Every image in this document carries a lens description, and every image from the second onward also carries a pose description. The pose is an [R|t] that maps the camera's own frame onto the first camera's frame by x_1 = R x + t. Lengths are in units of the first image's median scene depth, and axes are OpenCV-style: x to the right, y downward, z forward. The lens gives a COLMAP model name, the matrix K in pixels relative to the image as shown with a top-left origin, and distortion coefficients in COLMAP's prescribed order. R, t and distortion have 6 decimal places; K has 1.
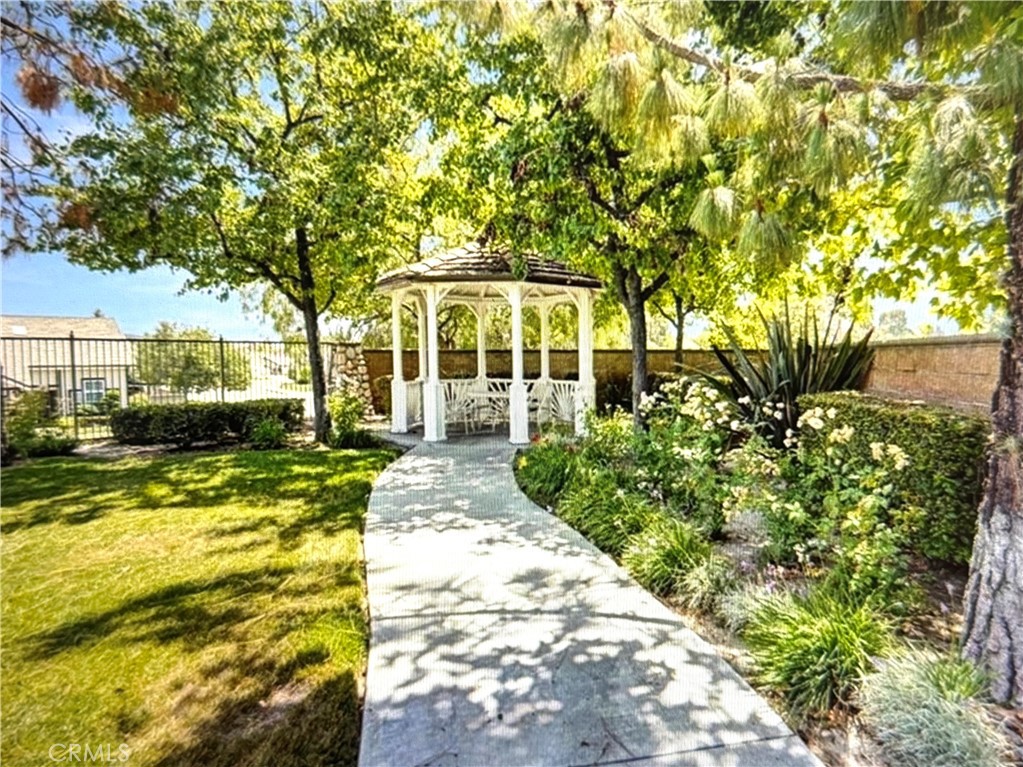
lens RADIAL K [[890.2, 0, 511.8], [0, 890.2, 384.8], [0, 0, 1]] dist [-0.058517, -0.001859]
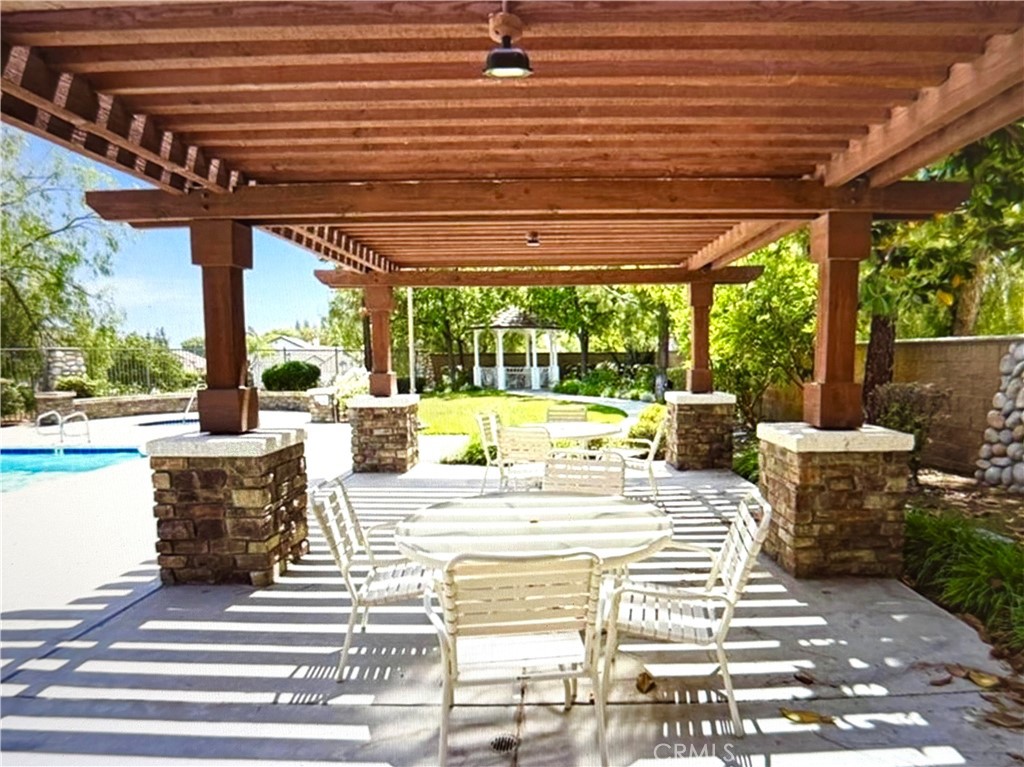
lens RADIAL K [[891.0, 0, 513.5], [0, 891.0, 384.5], [0, 0, 1]] dist [-0.058517, -0.001859]
pose [[0.986534, -0.017347, 0.162631, -0.475422], [0.017320, 0.999849, 0.001584, 0.045428], [-0.162634, 0.001254, 0.986686, -1.571439]]
